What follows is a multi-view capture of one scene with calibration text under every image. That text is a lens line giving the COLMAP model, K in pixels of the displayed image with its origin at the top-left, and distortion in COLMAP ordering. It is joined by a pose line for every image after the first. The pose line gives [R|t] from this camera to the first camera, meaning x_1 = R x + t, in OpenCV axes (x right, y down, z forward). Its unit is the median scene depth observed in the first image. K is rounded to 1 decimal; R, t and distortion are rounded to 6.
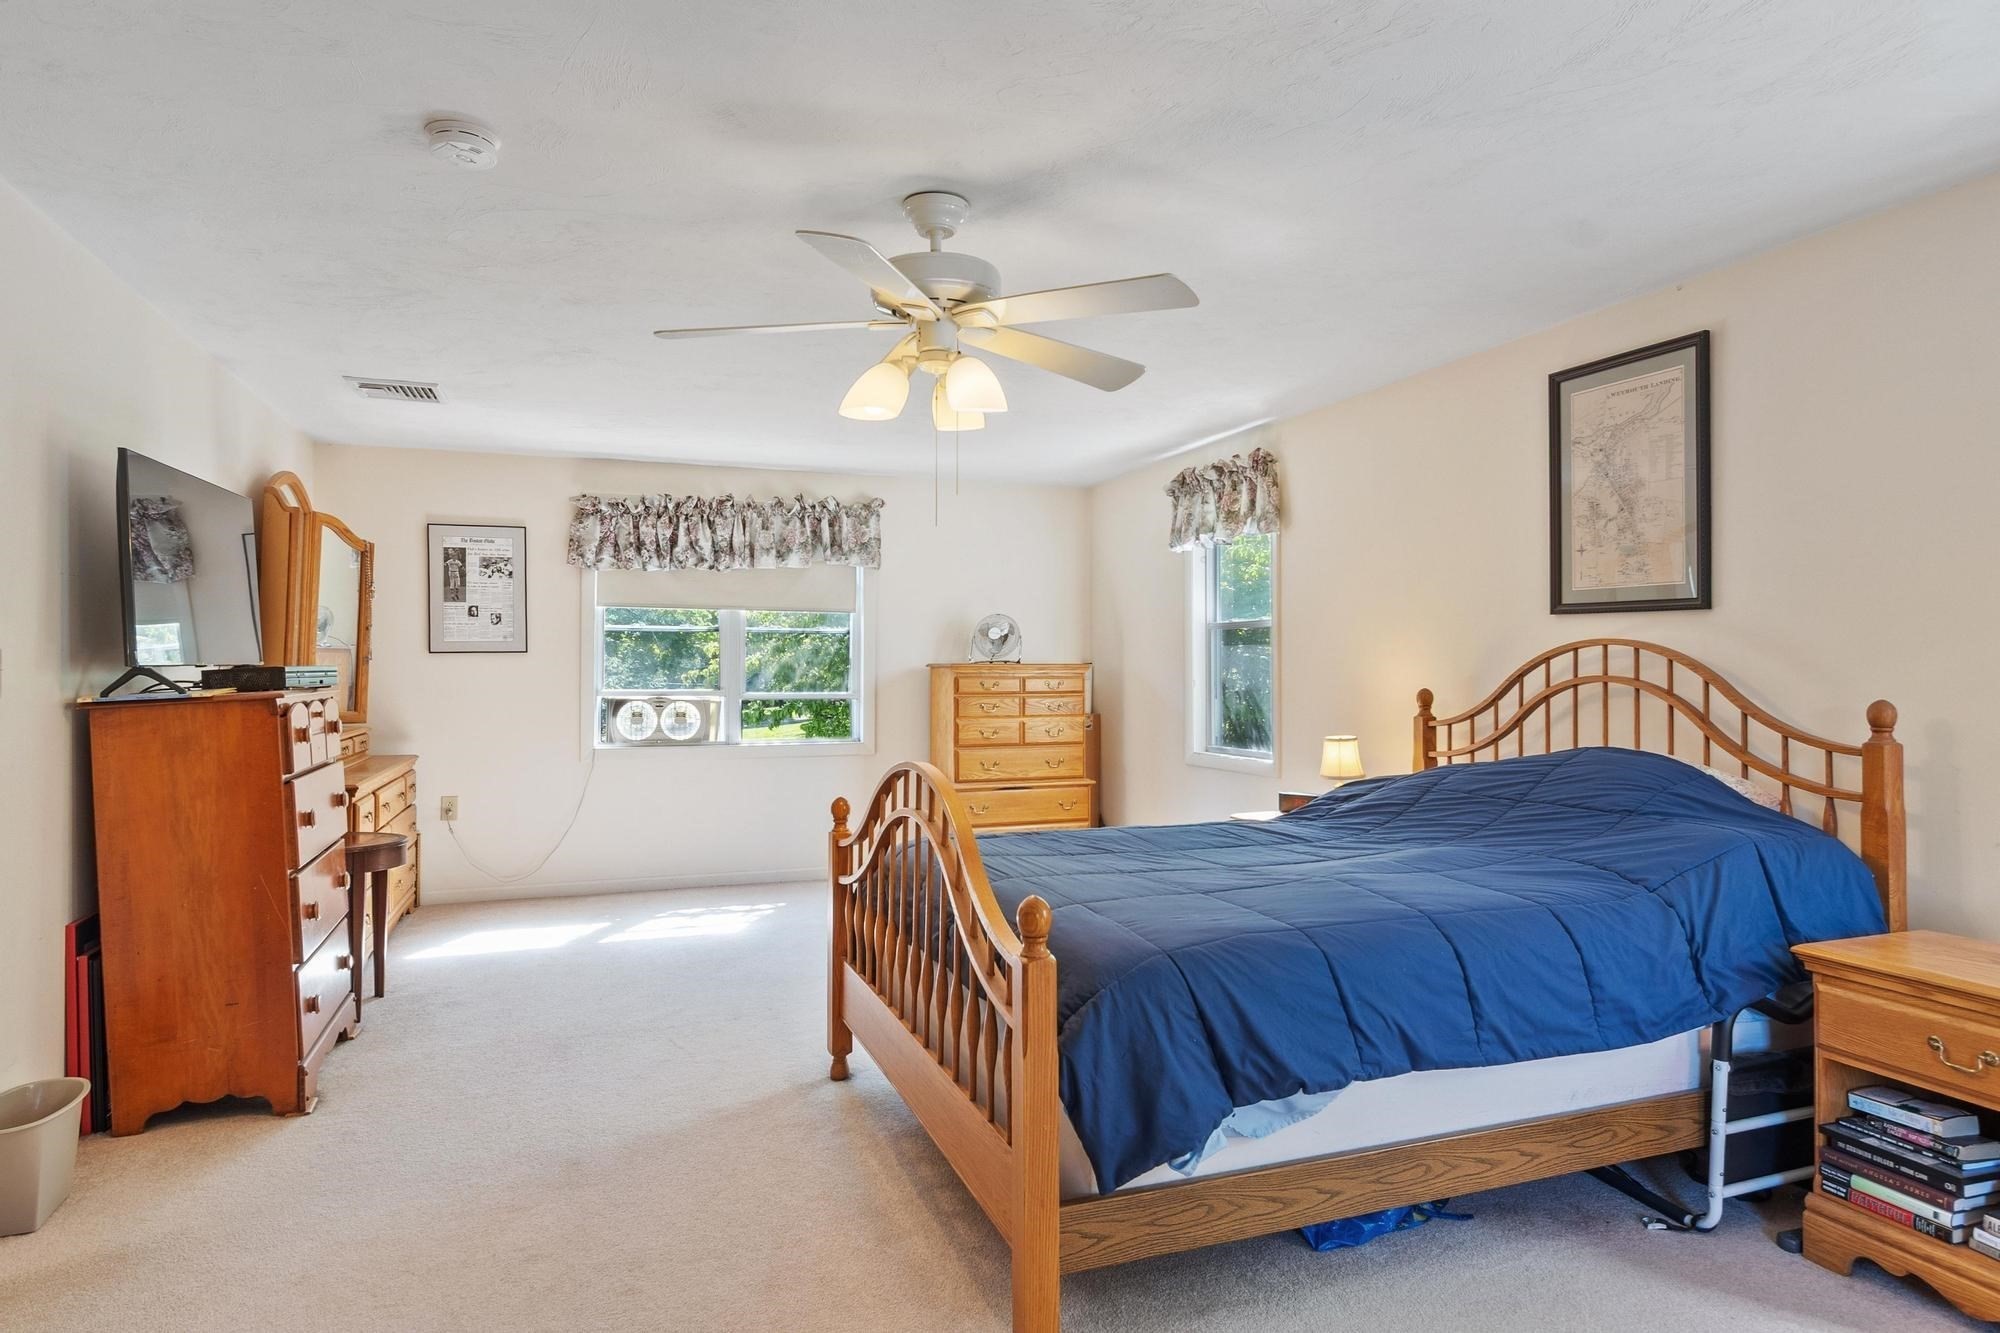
lens RADIAL K [[1109.9, 0, 1002.6], [0, 1109.9, 673.4], [0, 0, 1]] dist [0.002520, -0.002816]
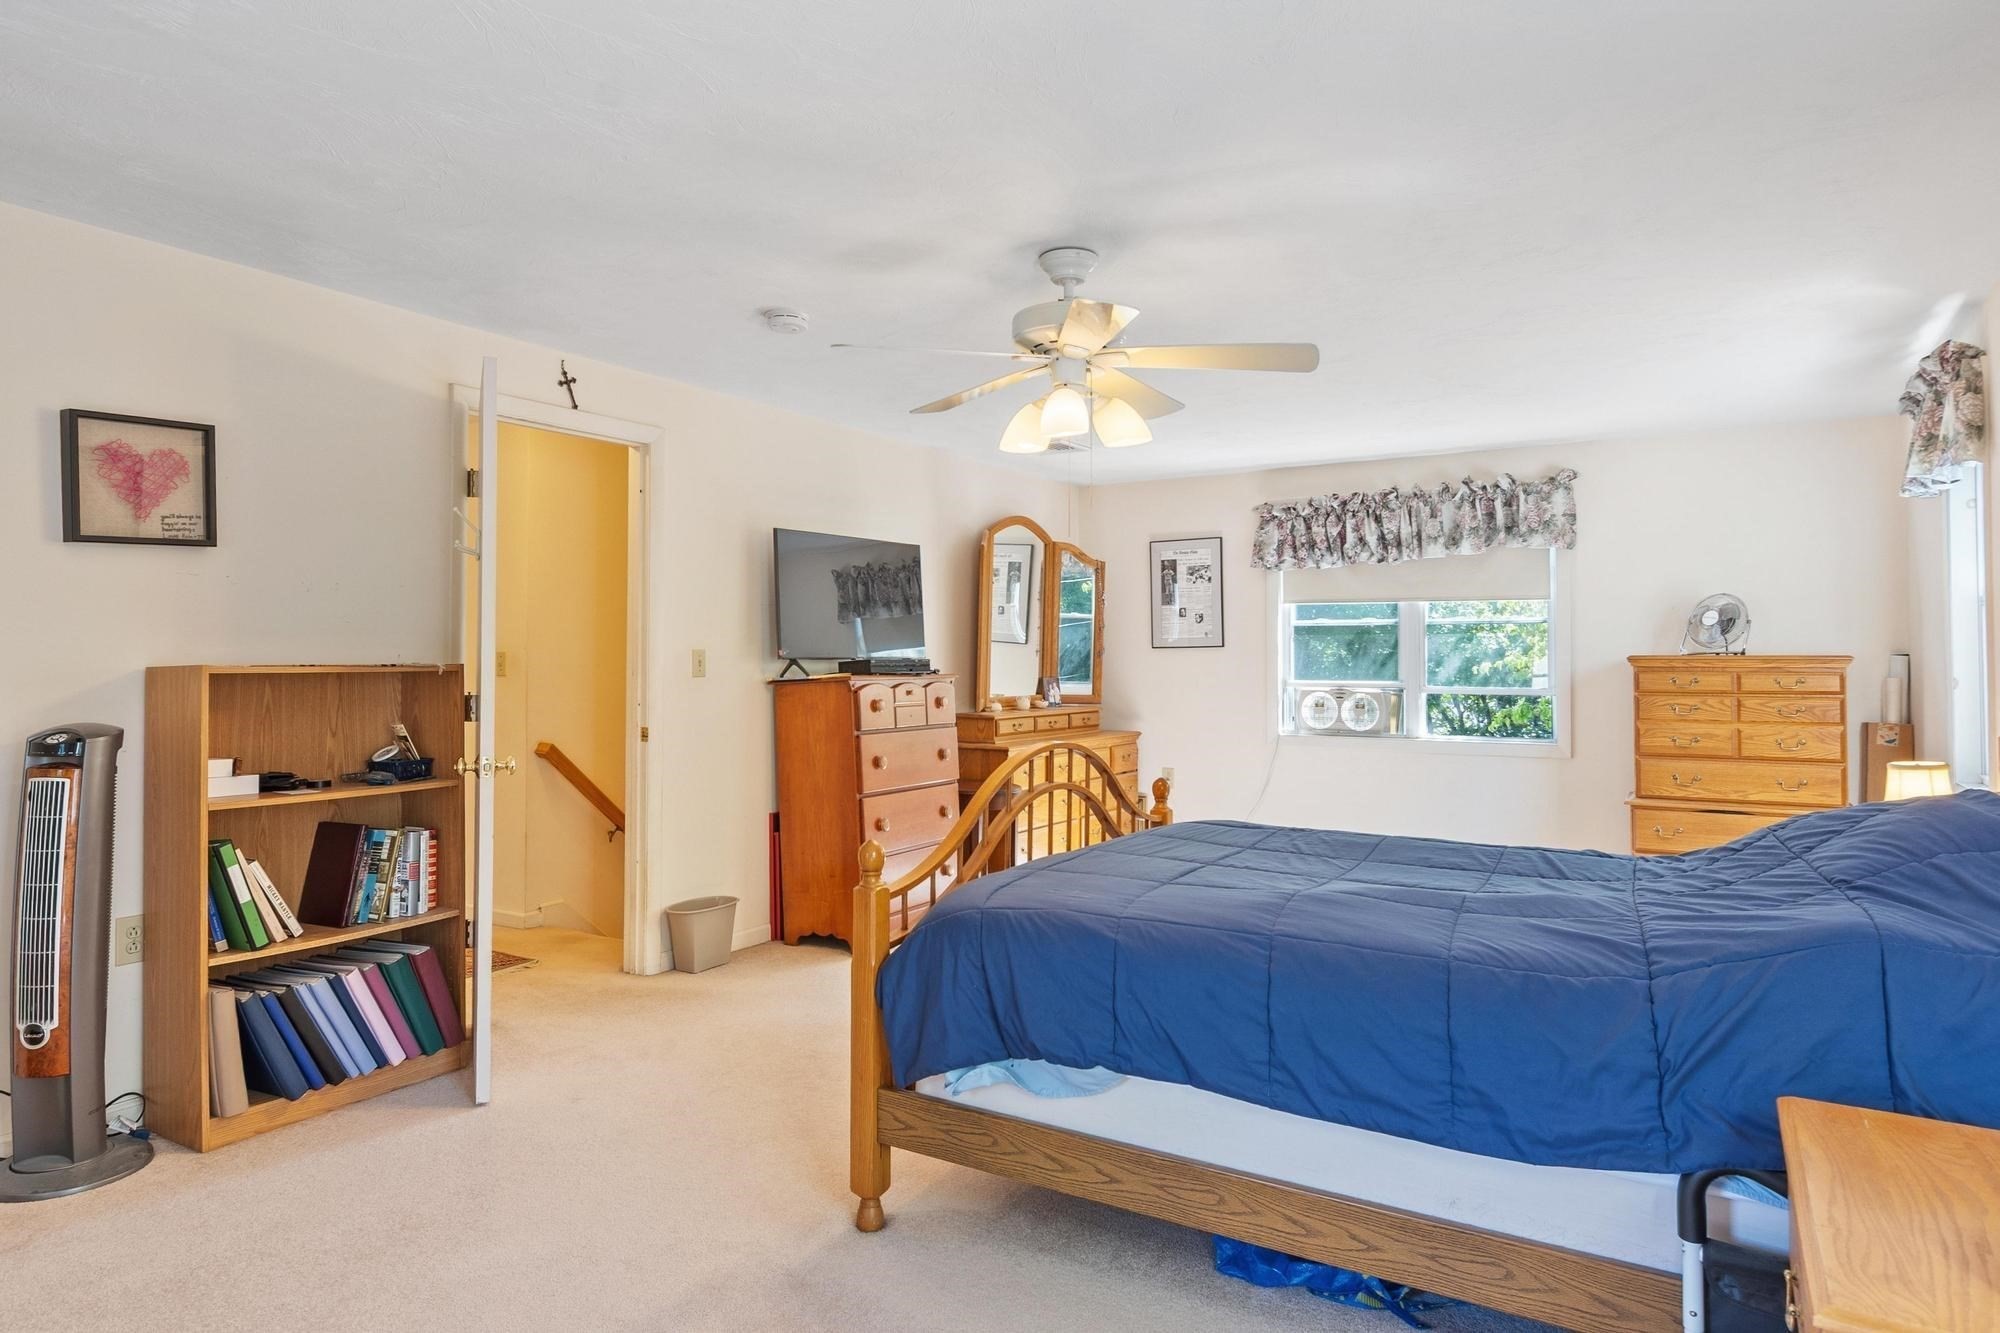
lens RADIAL K [[1156.0, 0, 1015.7], [0, 1156.0, 655.0], [0, 0, 1]] dist [-0.002468, -0.001152]
pose [[0.628684, -0.003010, -0.777655, 0.352102], [-0.004263, 0.999964, -0.007317, -0.000923], [0.777649, 0.007915, 0.628648, 0.087057]]
